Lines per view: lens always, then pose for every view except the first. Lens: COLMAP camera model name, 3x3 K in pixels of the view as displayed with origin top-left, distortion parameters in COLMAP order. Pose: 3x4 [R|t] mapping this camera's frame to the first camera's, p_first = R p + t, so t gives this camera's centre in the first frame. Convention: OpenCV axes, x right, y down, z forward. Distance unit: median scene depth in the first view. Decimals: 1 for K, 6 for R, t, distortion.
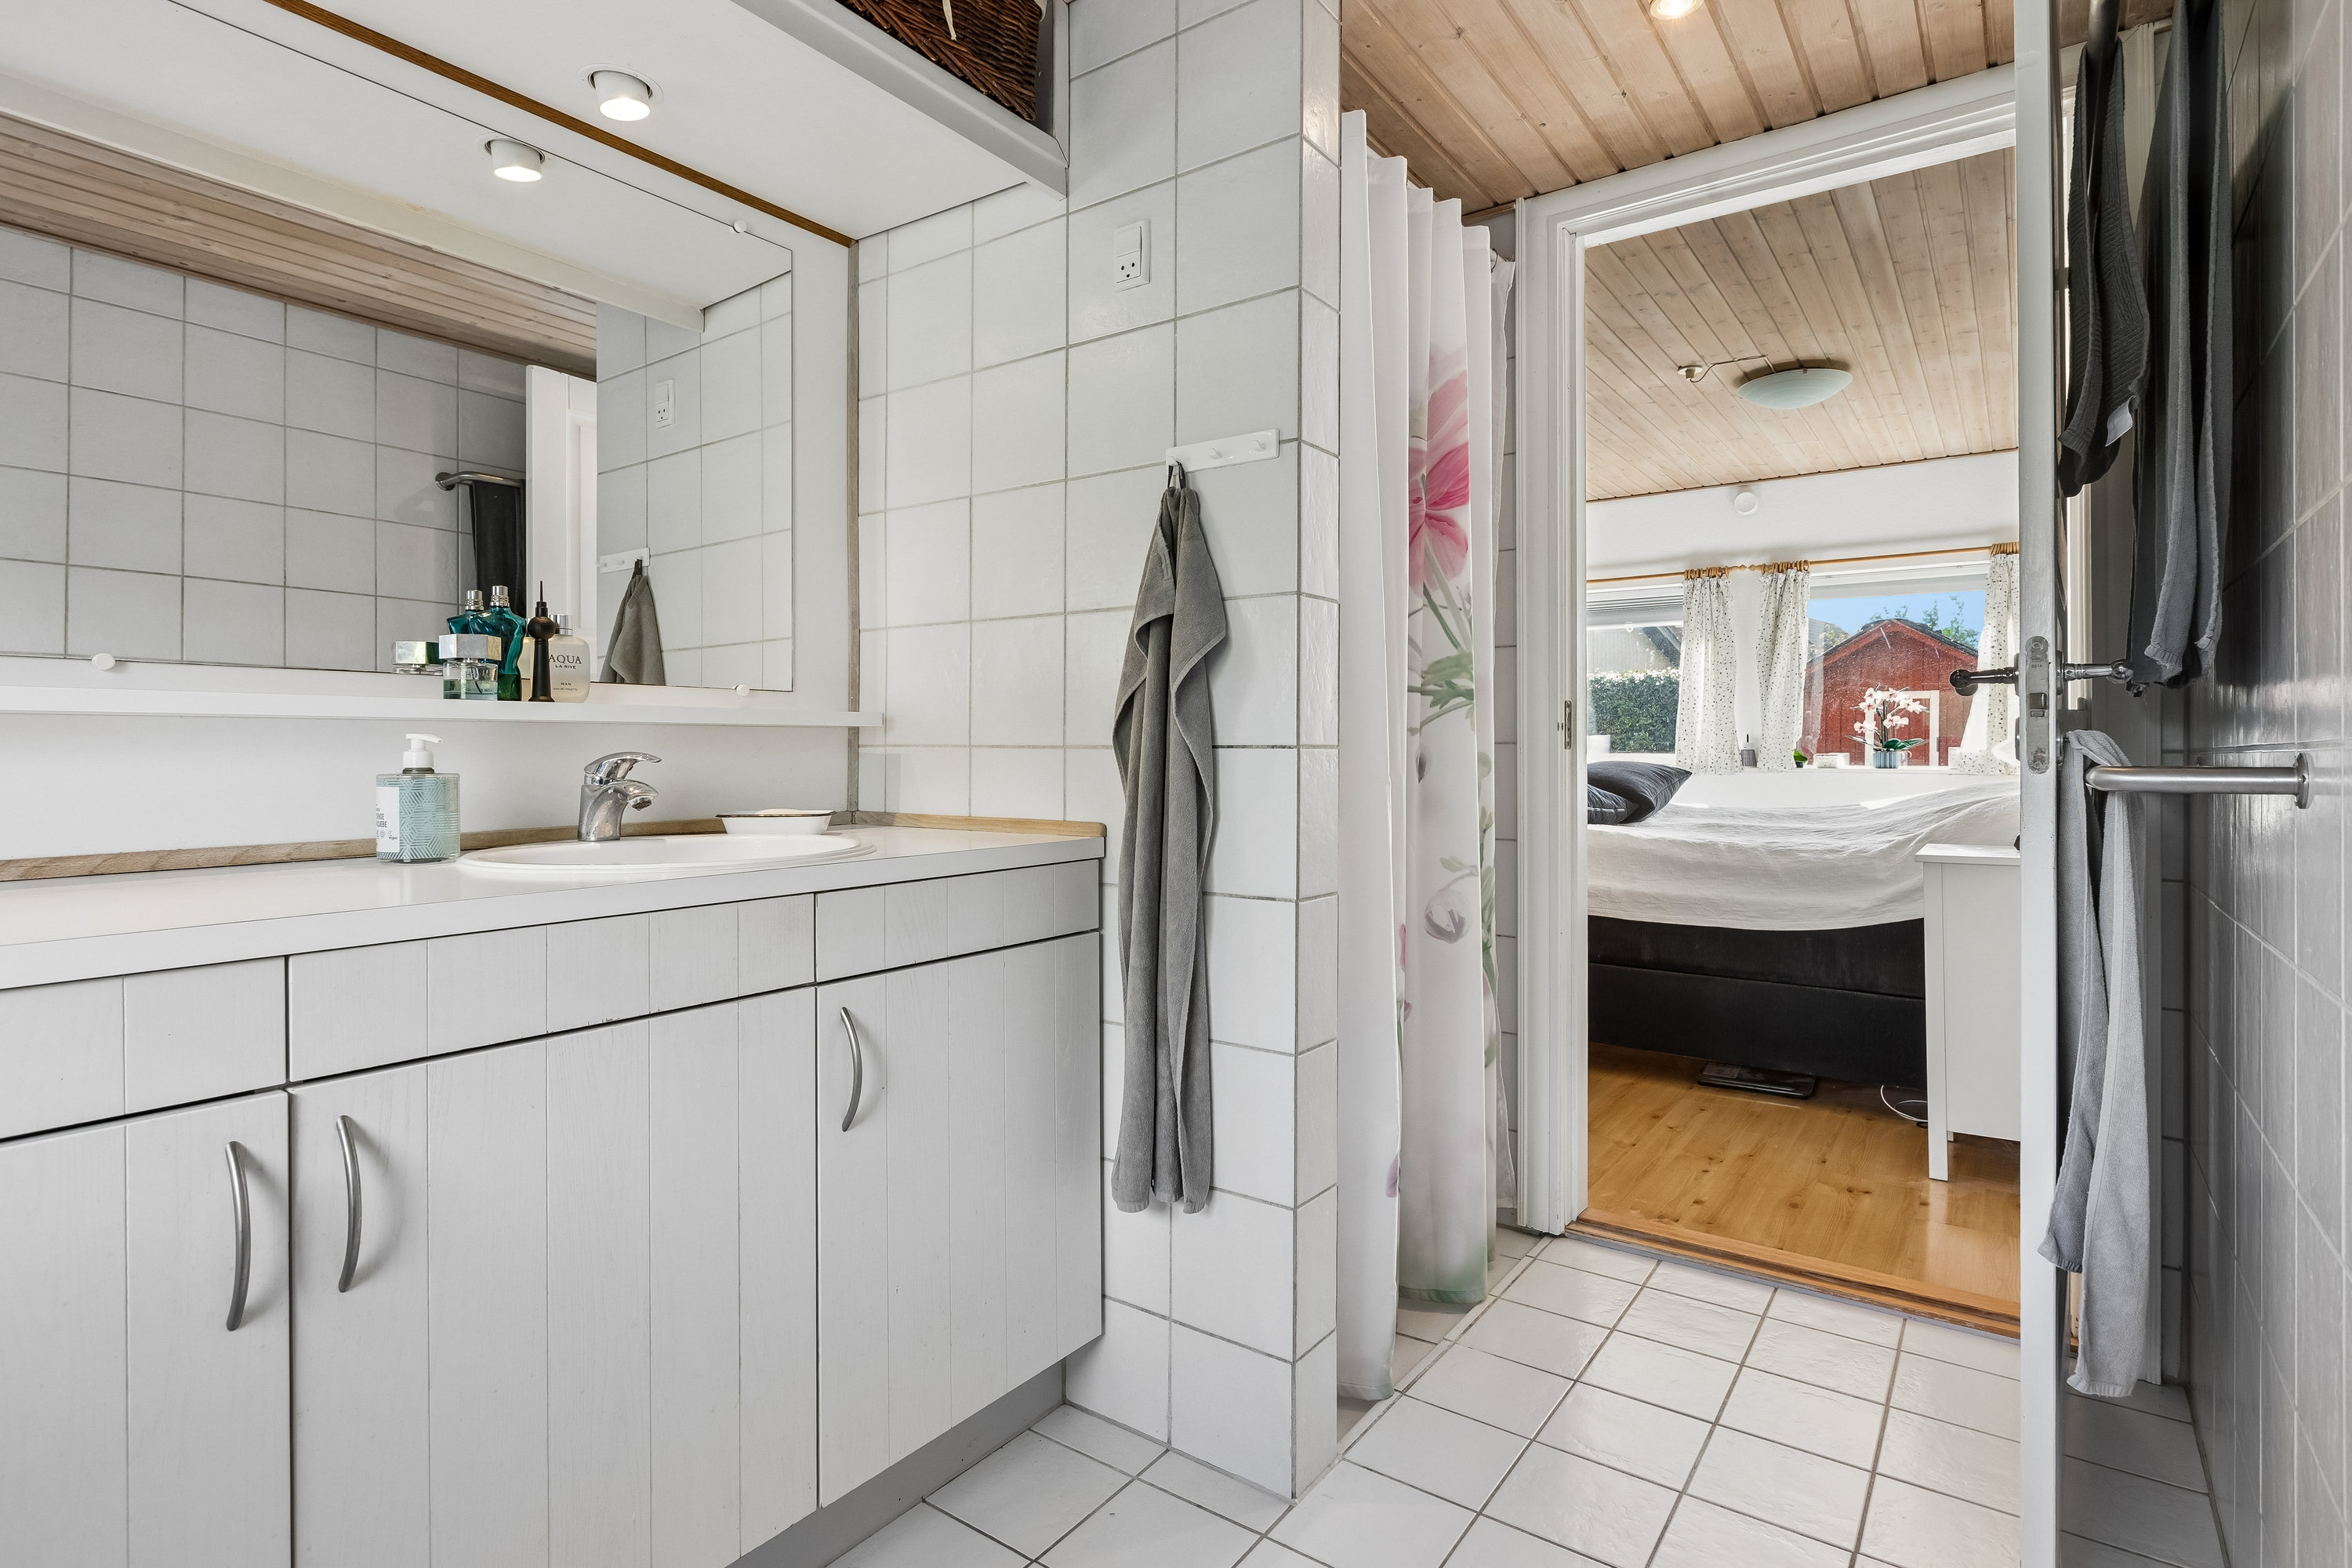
lens RADIAL K [[1190.5, 0, 1179.8], [0, 1190.5, 754.6], [0, 0, 1]] dist [0.000335, 0.000015]
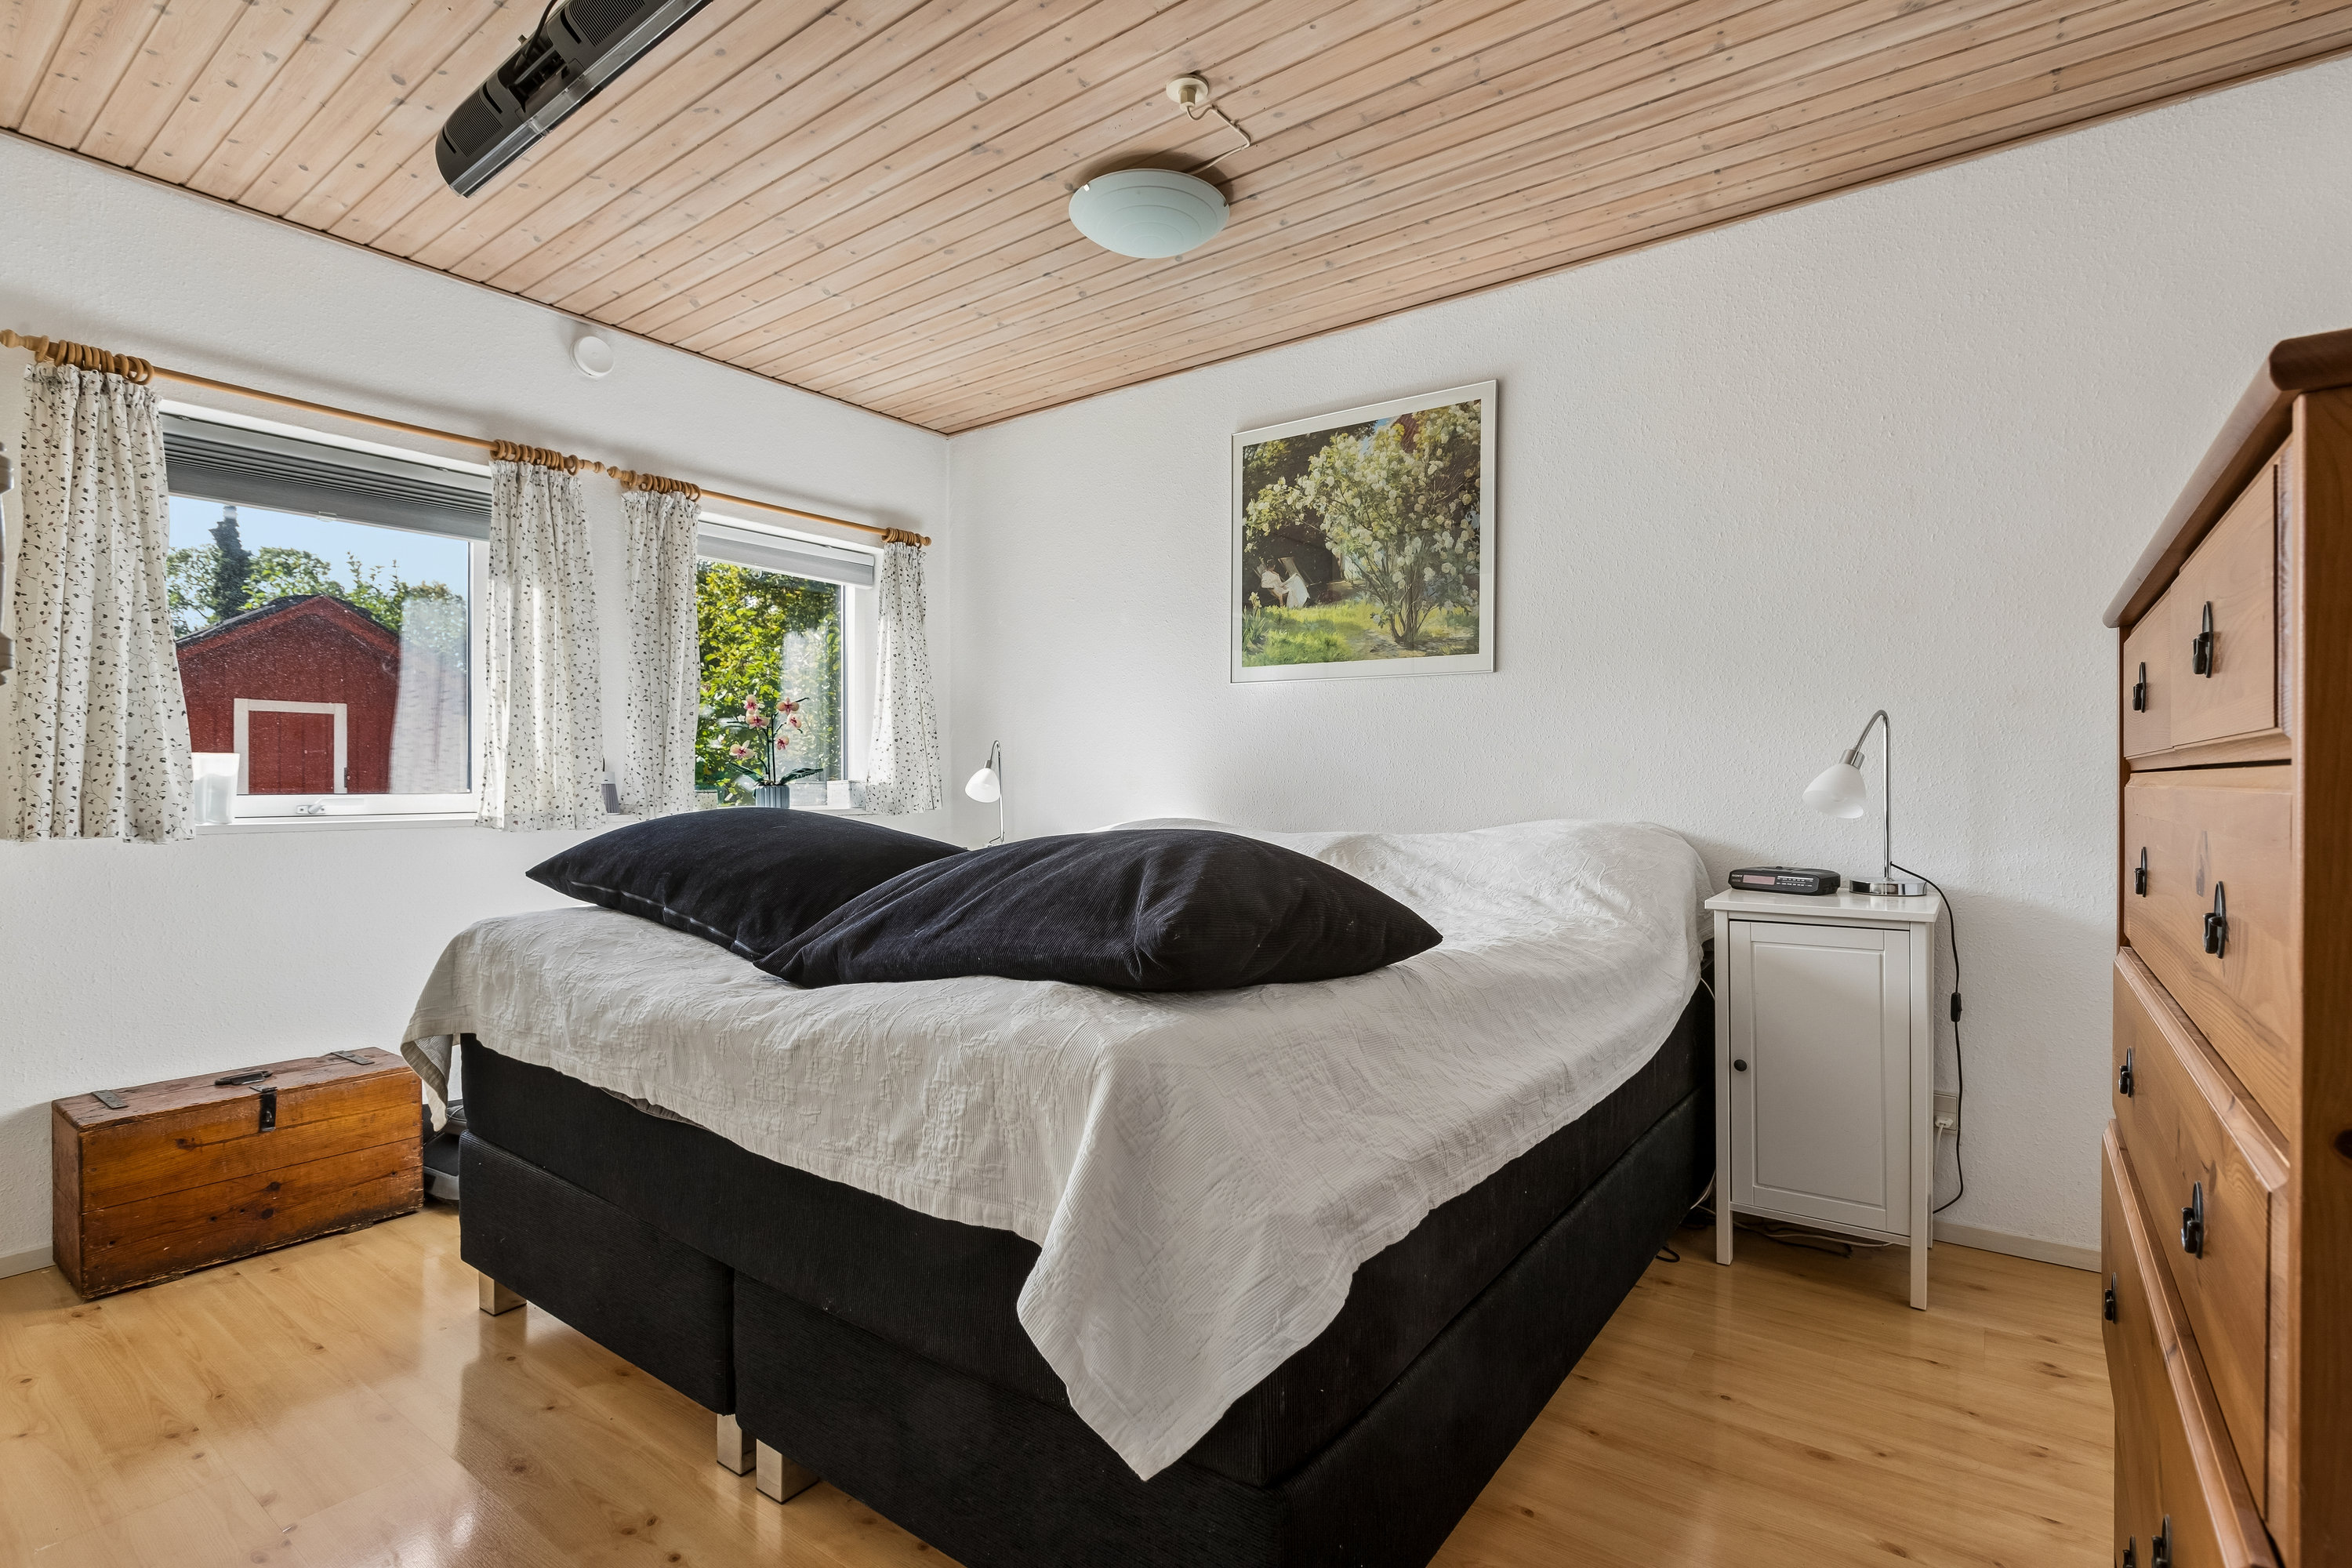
lens RADIAL K [[1108.8, 0, 1181.2], [0, 1108.8, 783.1], [0, 0, 1]] dist [0.000911, -0.000340]
pose [[0.013834, -0.001993, 0.999902, -0.061003], [0.007781, 0.999968, 0.001886, -0.002893], [-0.999874, 0.007754, 0.013849, 0.722912]]
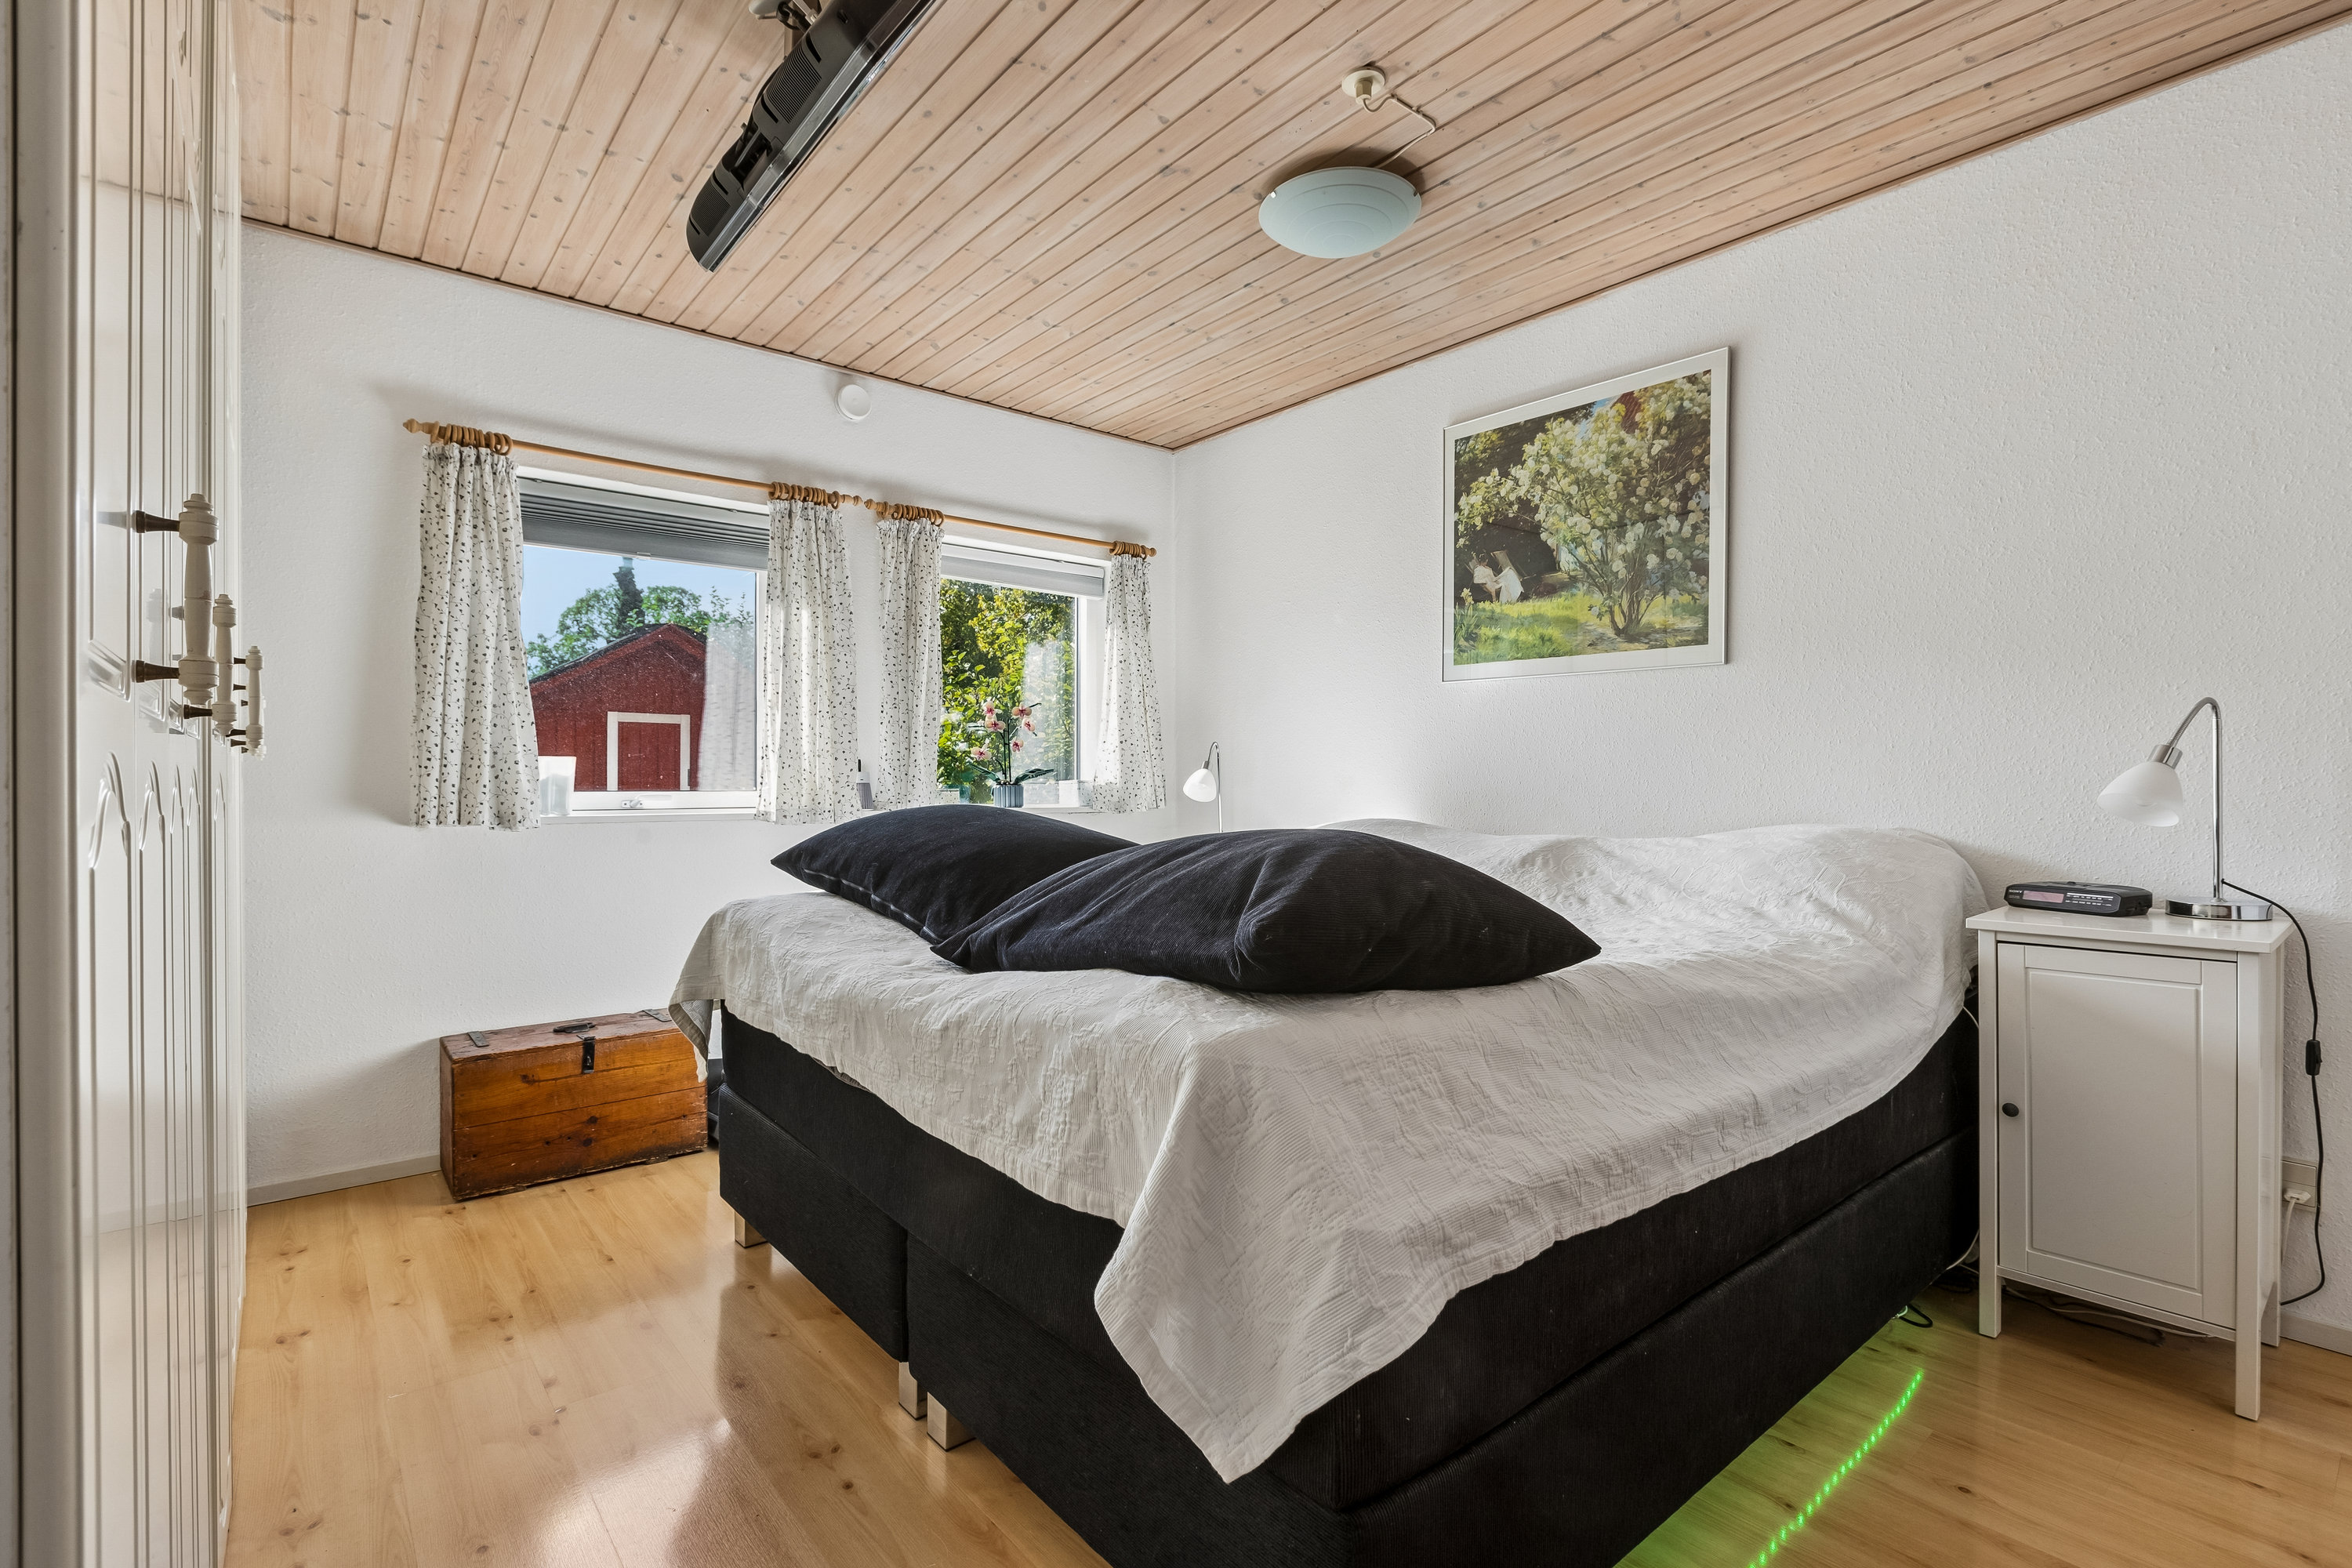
lens RADIAL K [[1081.5, 0, 1178.6], [0, 1081.5, 782.9], [0, 0, 1]] dist [0.000130, -0.001755]
pose [[0.252380, -0.000962, 0.967628, -0.051749], [0.005740, 0.999983, -0.000503, -0.002415], [-0.967611, 0.005681, 0.252381, 0.694641]]
